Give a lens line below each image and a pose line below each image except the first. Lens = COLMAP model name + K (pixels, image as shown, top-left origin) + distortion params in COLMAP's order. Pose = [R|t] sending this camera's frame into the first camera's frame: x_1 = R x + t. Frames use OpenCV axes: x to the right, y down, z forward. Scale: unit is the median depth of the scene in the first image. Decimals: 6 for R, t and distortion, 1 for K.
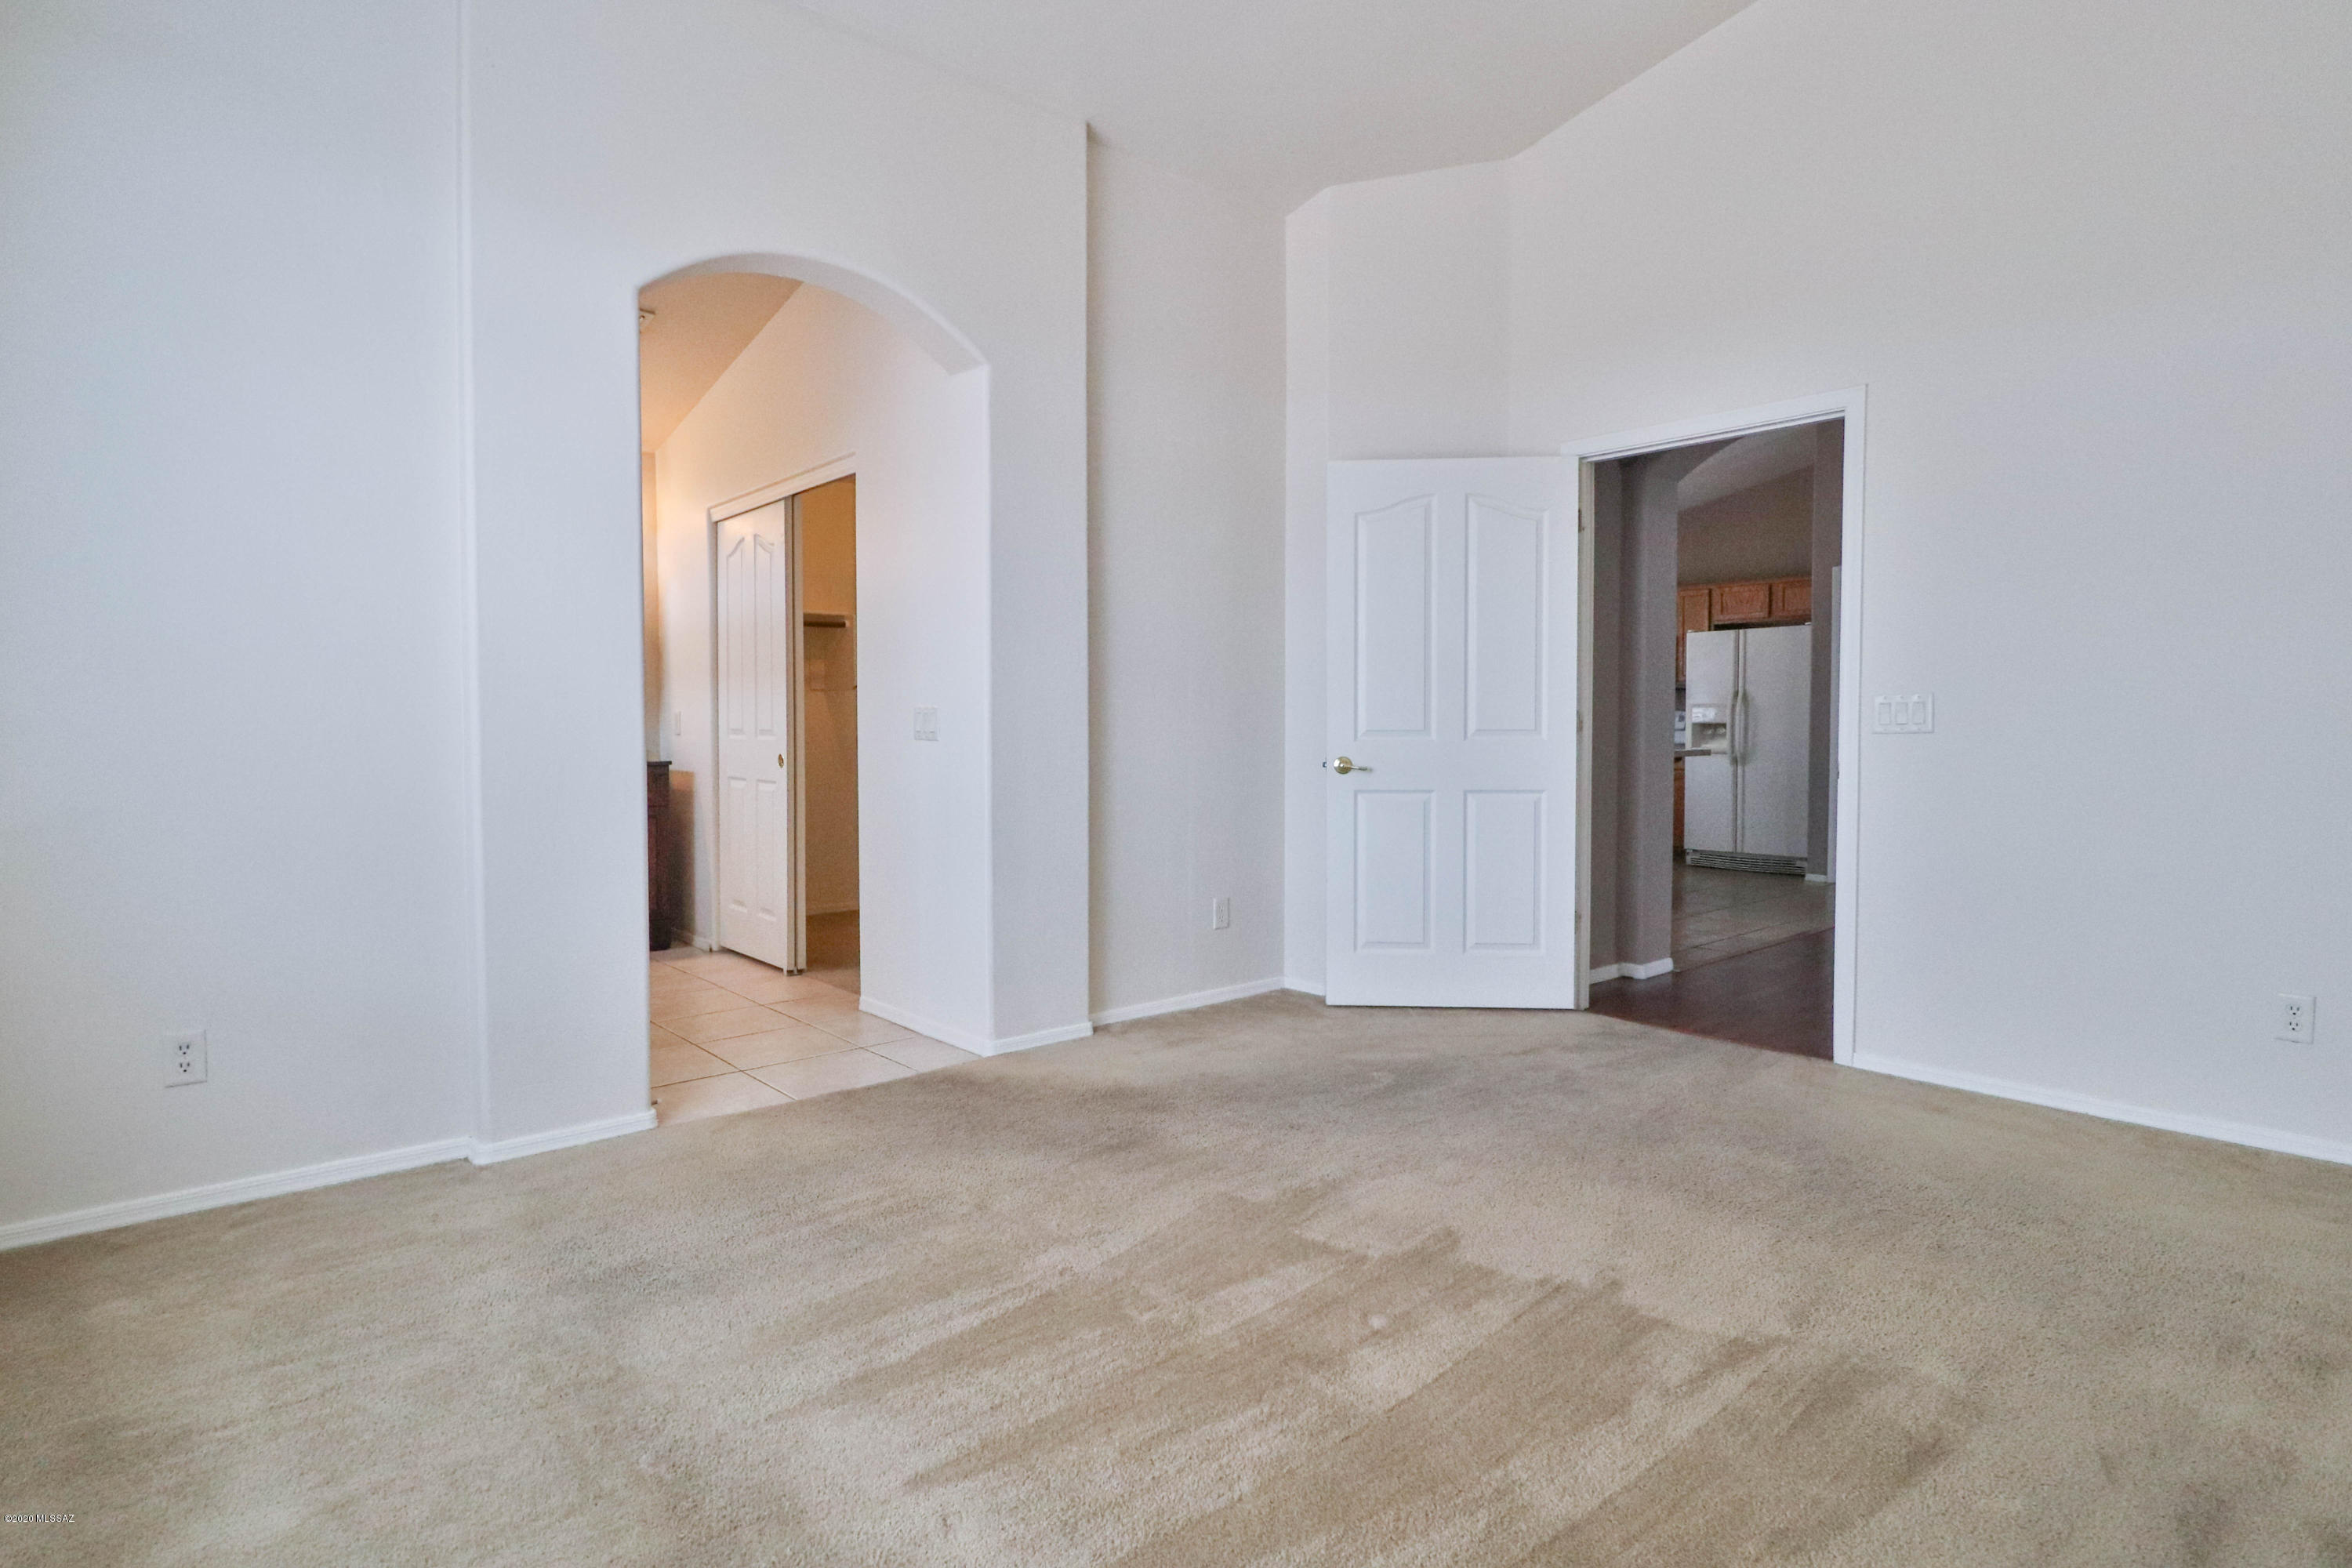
lens RADIAL K [[1211.6, 0, 1183.0], [0, 1211.6, 774.6], [0, 0, 1]] dist [-0.005943, -0.011150]
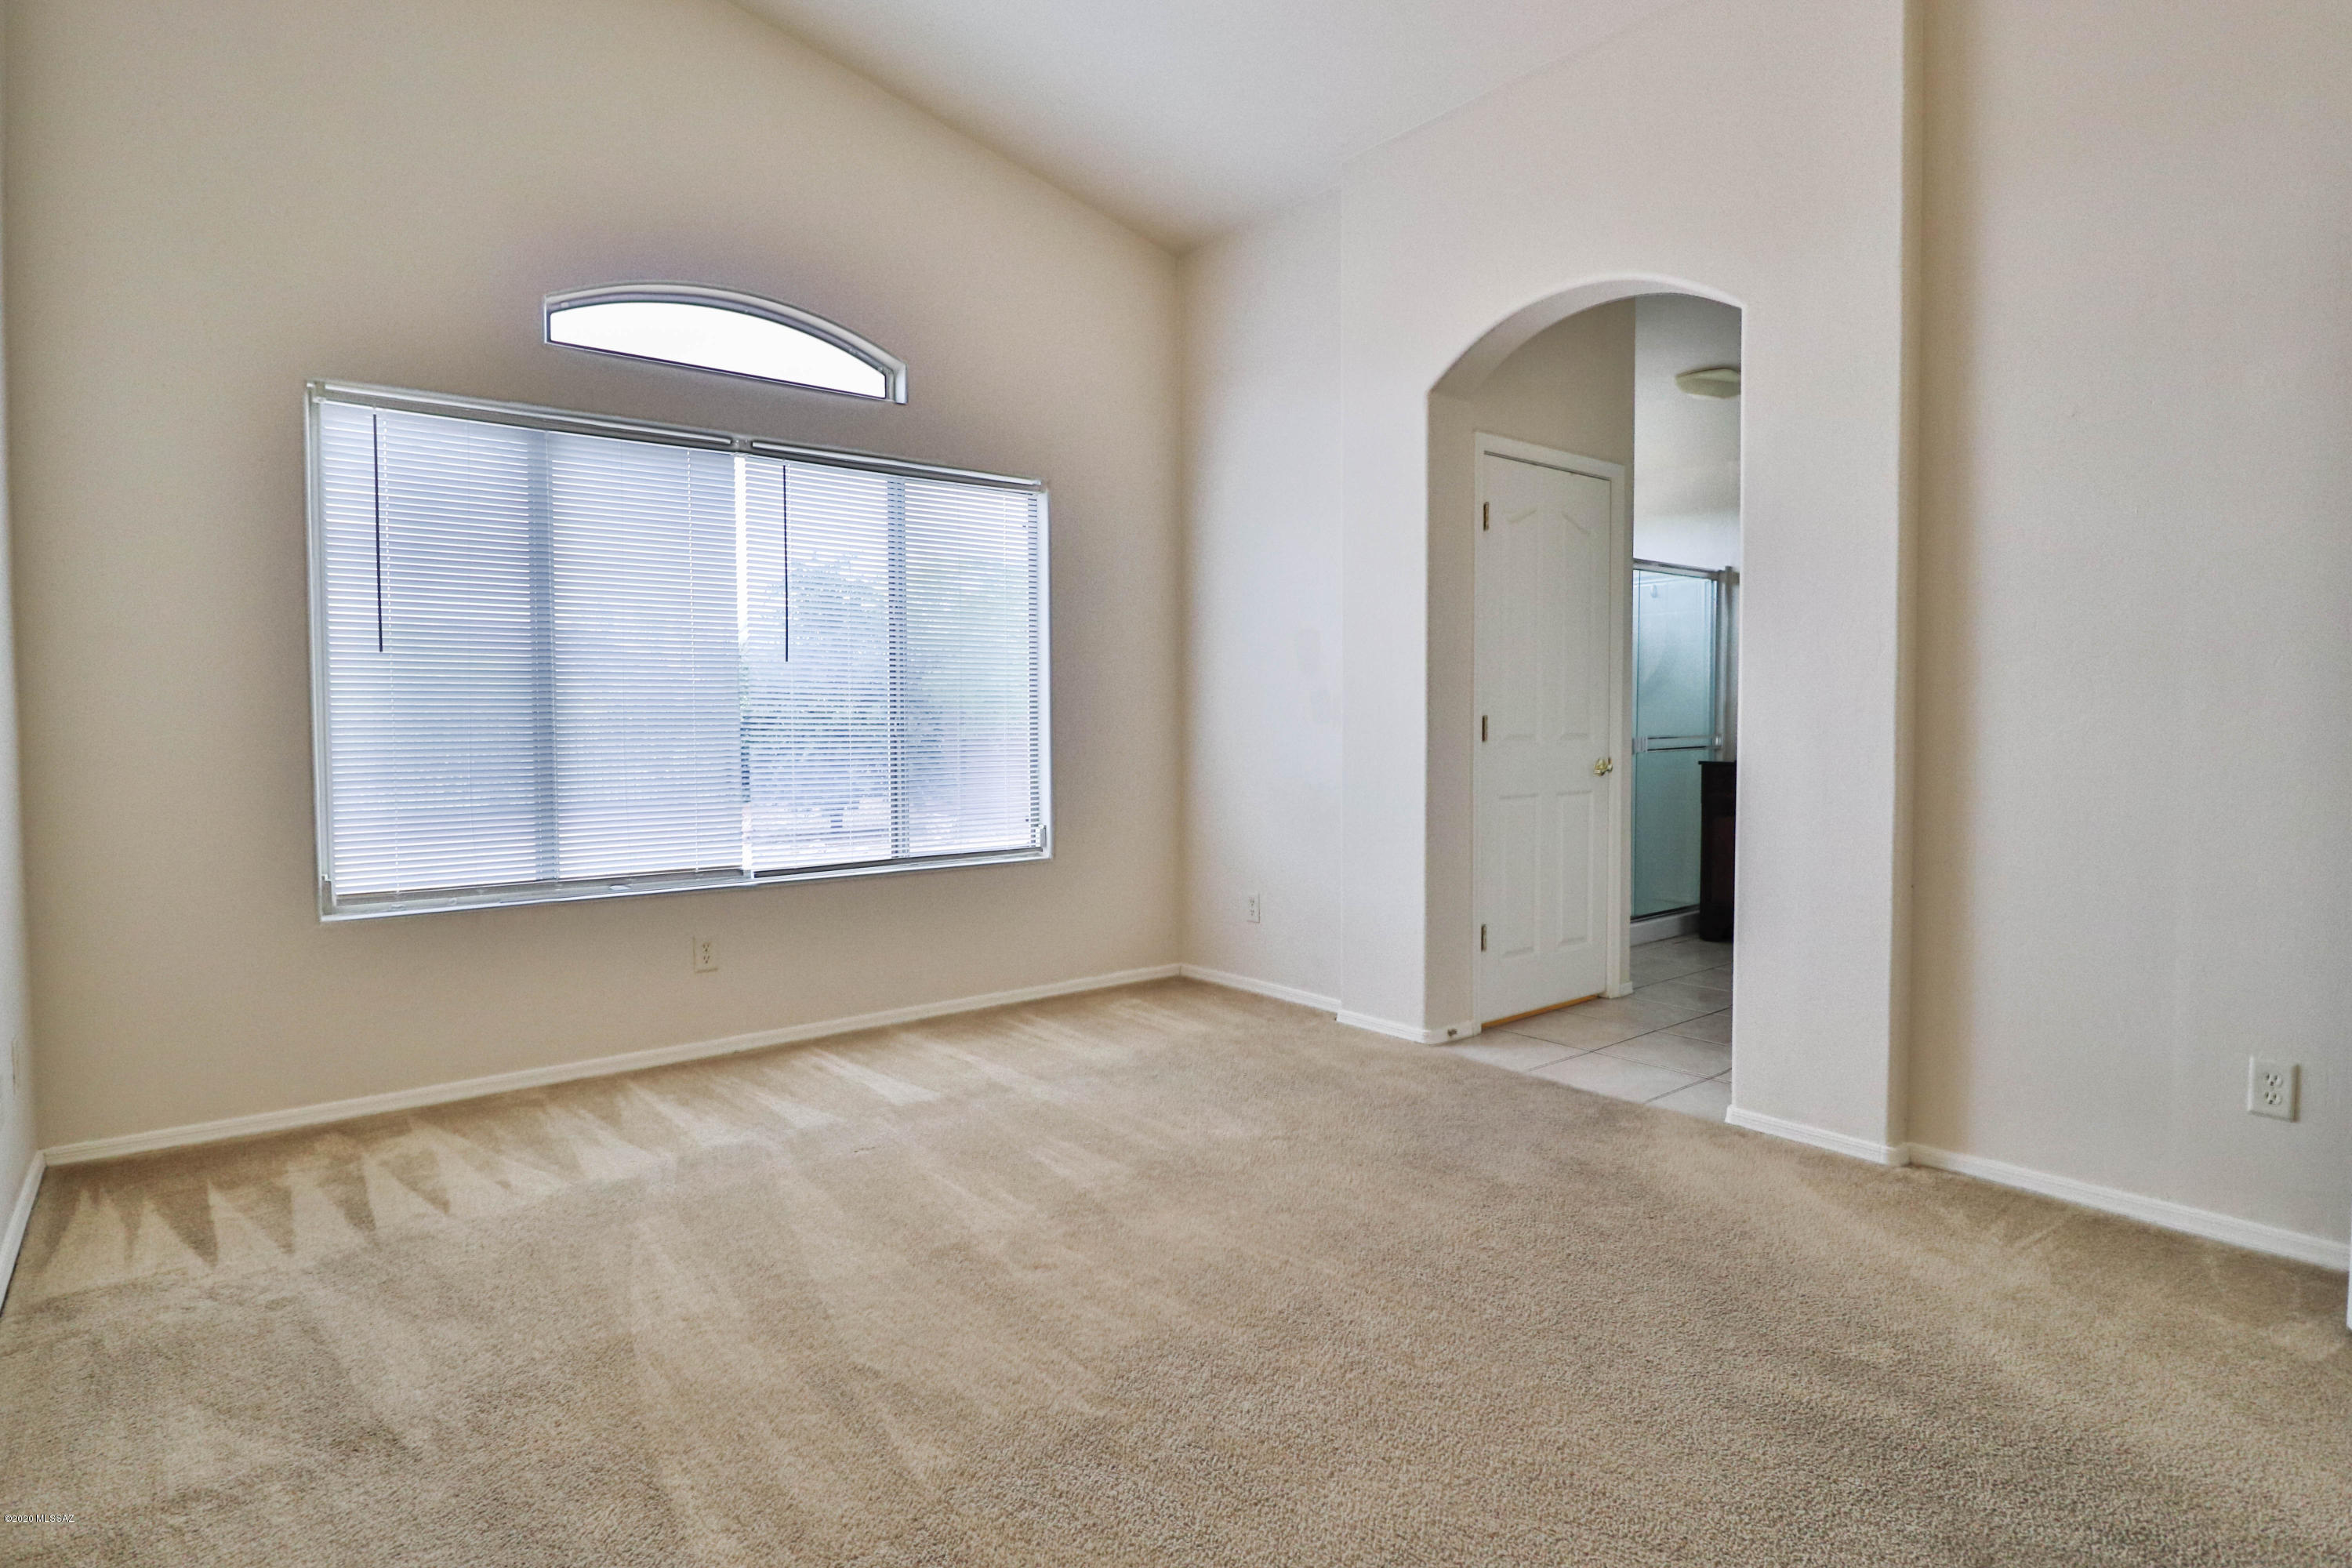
lens RADIAL K [[1211.6, 0, 1168.9], [0, 1211.6, 781.8], [0, 0, 1]] dist [-0.005943, -0.011150]
pose [[-0.046794, 0.049967, -0.997654, 0.831702], [-0.044243, 0.997664, 0.052043, -0.038842], [0.997924, 0.046575, -0.044474, 0.768045]]
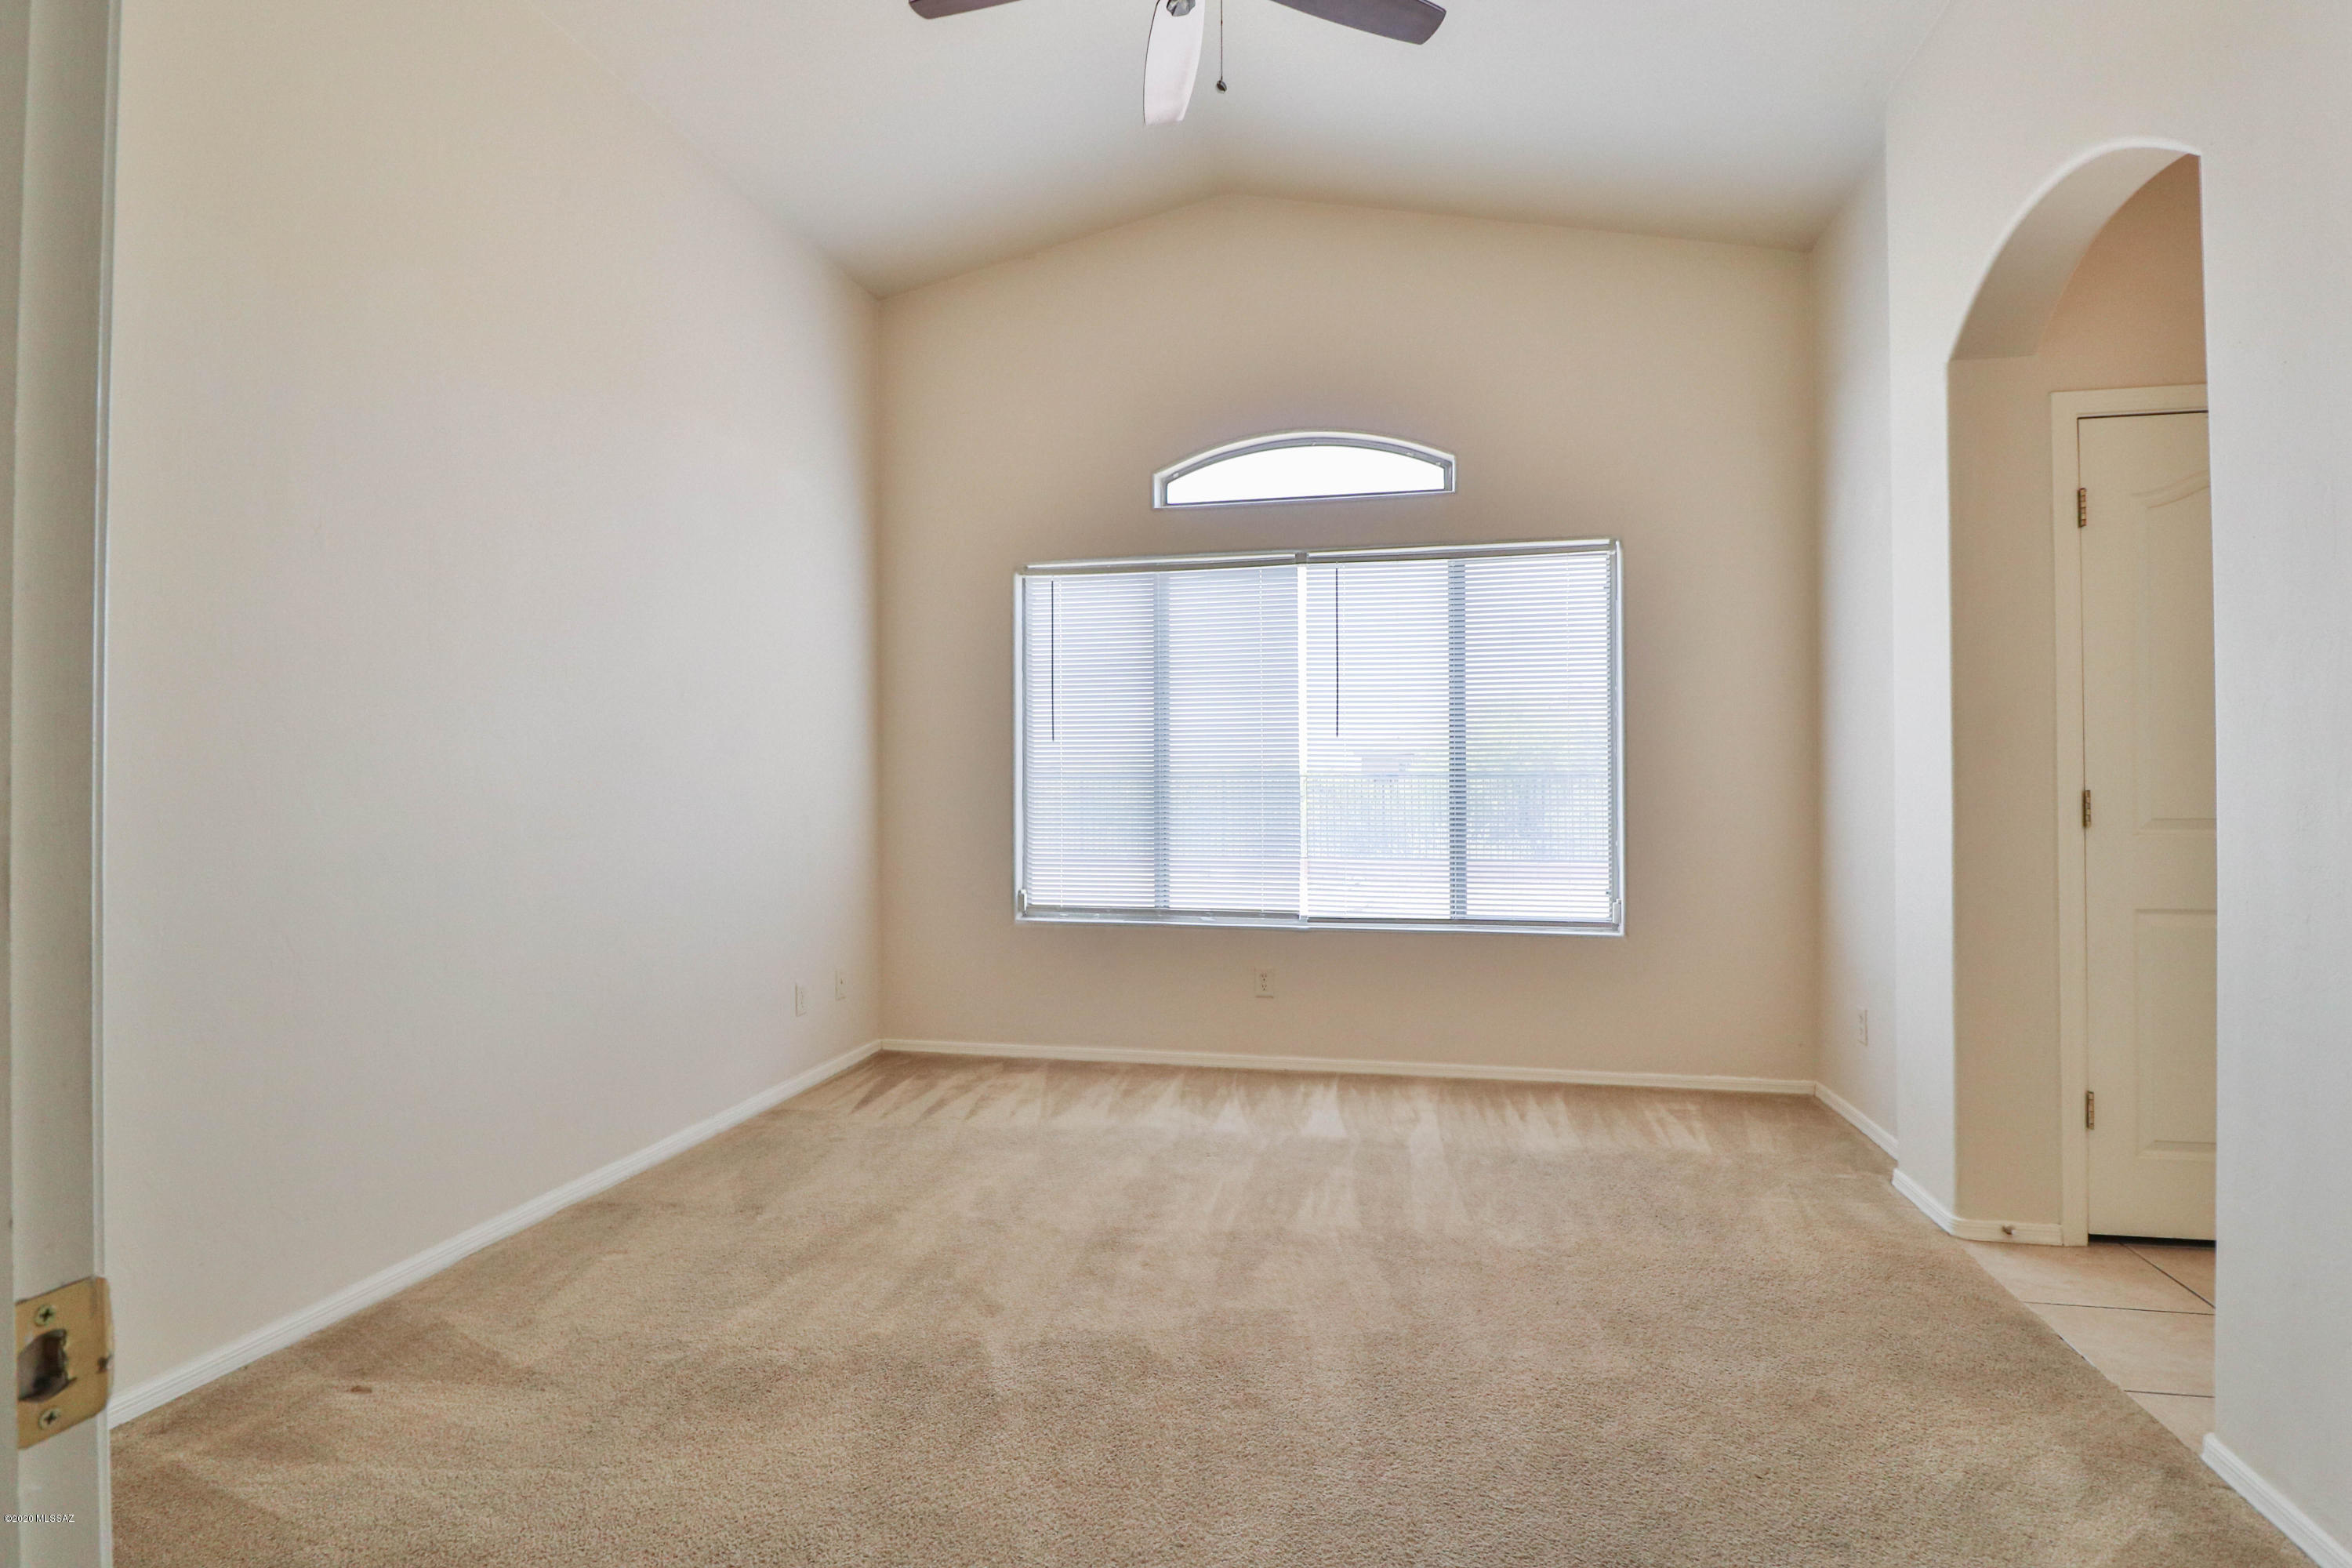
lens RADIAL K [[1211.6, 0, 1156.3], [0, 1211.6, 773.6], [0, 0, 1]] dist [-0.005943, -0.011150]
pose [[-0.806278, -0.005321, -0.591513, 0.614219], [-0.029401, 0.999084, 0.031089, -0.075887], [0.590805, 0.042458, -0.805696, 1.356881]]
